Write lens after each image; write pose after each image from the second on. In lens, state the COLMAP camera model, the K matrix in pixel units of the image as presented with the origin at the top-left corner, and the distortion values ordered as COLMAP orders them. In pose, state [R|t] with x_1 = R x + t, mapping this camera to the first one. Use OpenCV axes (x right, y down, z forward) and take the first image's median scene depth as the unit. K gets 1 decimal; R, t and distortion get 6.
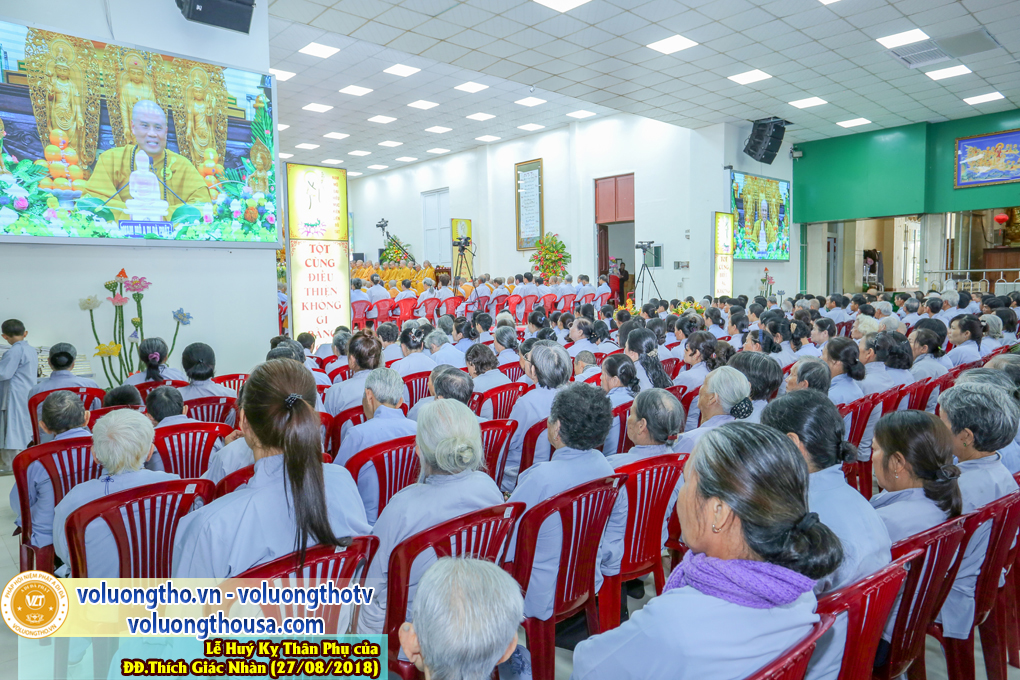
lens RADIAL K [[686.7, 0, 507.2], [0, 686.7, 344.2], [0, 0, 1]] dist [-0.035492, 0.027372]
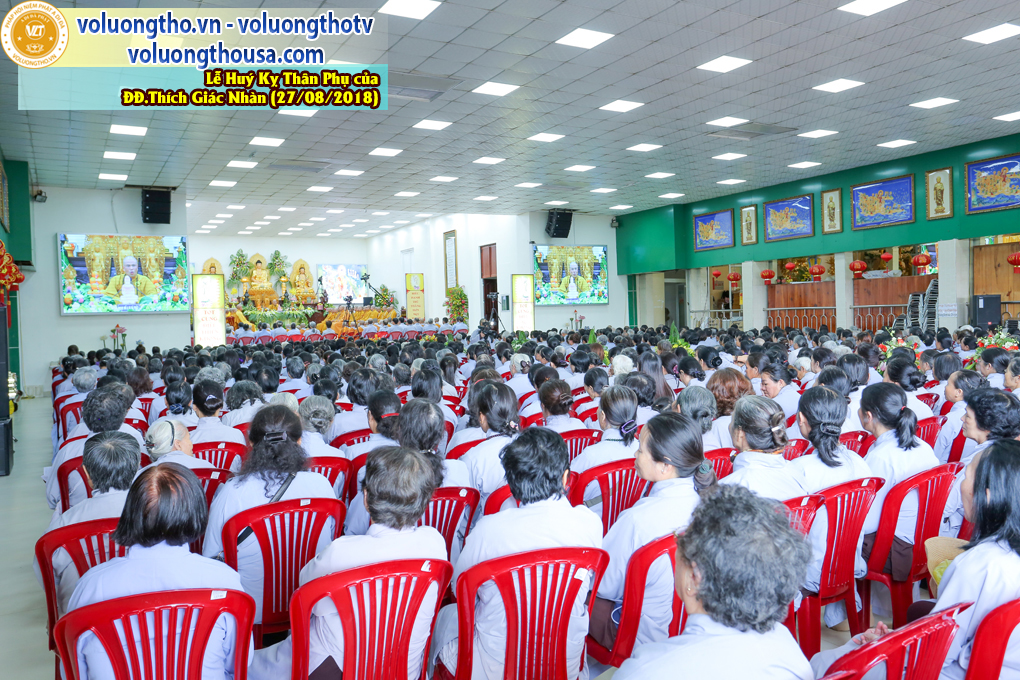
lens RADIAL K [[880.2, 0, 502.5], [0, 880.2, 340.4], [0, 0, 1]] dist [0.039756, -0.012559]
pose [[0.970855, -0.007947, -0.239537, 1.400439], [-0.006528, 0.998202, -0.059575, 0.118463], [0.239579, 0.059402, 0.969058, -1.600639]]
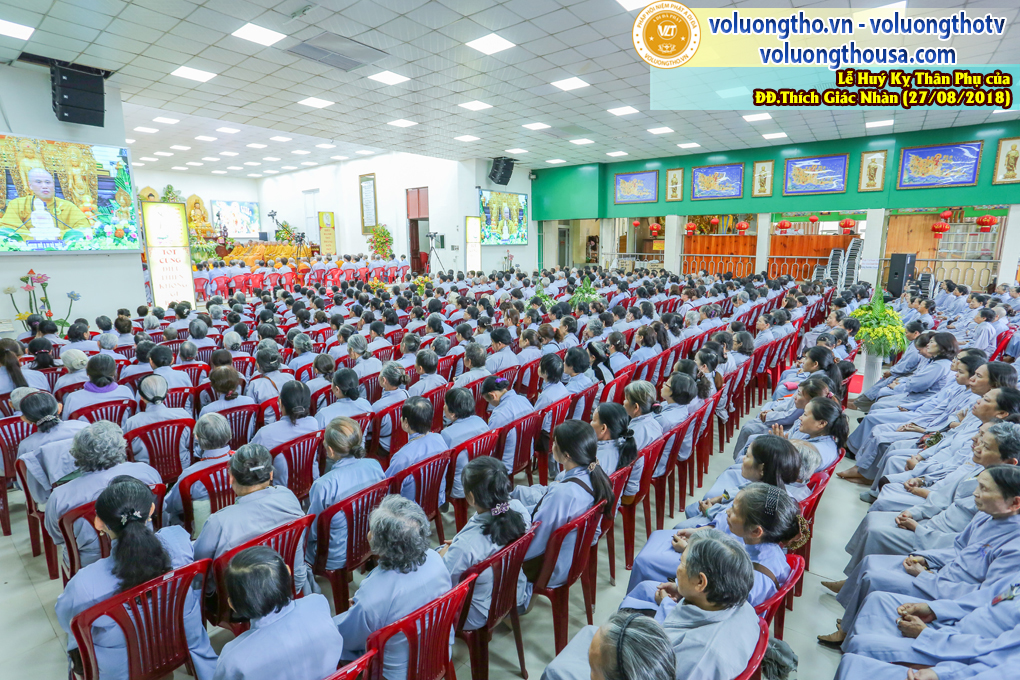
lens RADIAL K [[510.2, 0, 520.5], [0, 510.2, 342.5], [0, 0, 1]] dist [-0.053355, 0.019145]
pose [[0.981814, -0.027965, 0.187776, 0.371866], [0.008537, 0.994594, 0.103485, -0.039258], [-0.189655, -0.099999, 0.976745, -0.429416]]
